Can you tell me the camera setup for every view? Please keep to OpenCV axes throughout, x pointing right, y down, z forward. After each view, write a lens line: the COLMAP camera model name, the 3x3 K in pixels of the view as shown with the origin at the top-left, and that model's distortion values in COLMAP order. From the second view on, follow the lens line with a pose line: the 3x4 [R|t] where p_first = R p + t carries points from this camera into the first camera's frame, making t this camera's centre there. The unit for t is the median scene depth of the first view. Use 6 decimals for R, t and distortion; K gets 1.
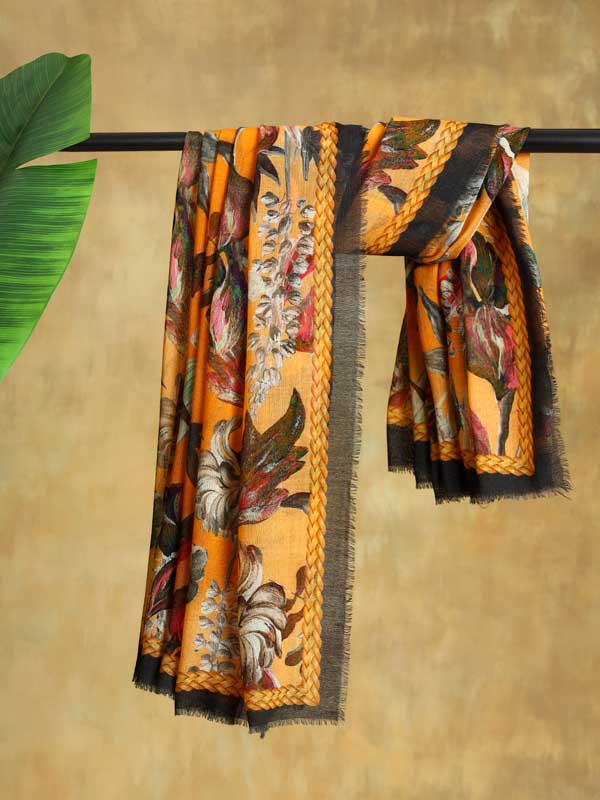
lens RADIAL K [[2339.9, 0, 300.0], [0, 2339.9, 400.0], [0, 0, 1]] dist [-0.030109, 0.361728]
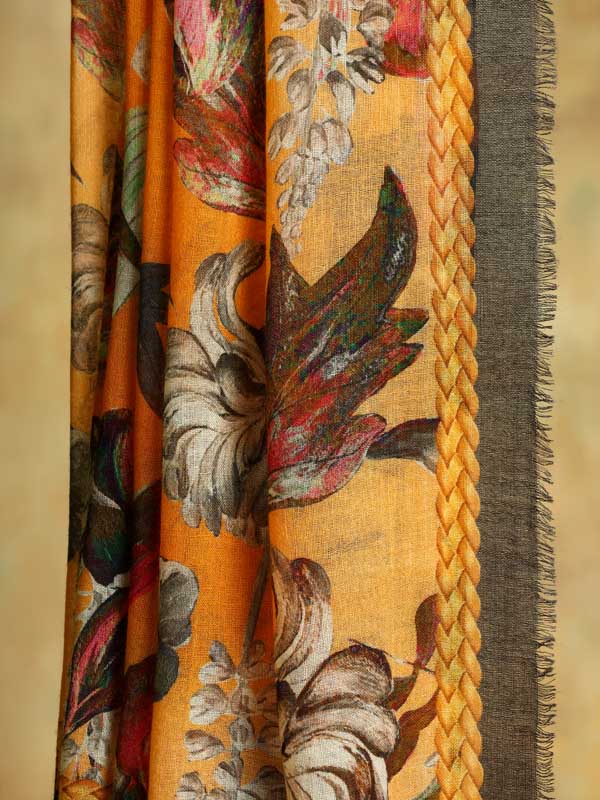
lens RADIAL K [[2819.8, 0, 300.0], [0, 2819.8, 400.0], [0, 0, 1]] dist [-0.054291, -0.882617]
pose [[0.997863, -0.051207, -0.040574, 0.000343], [0.054723, 0.994354, 0.090910, -0.010206], [0.035690, -0.092936, 0.995032, 0.509661]]
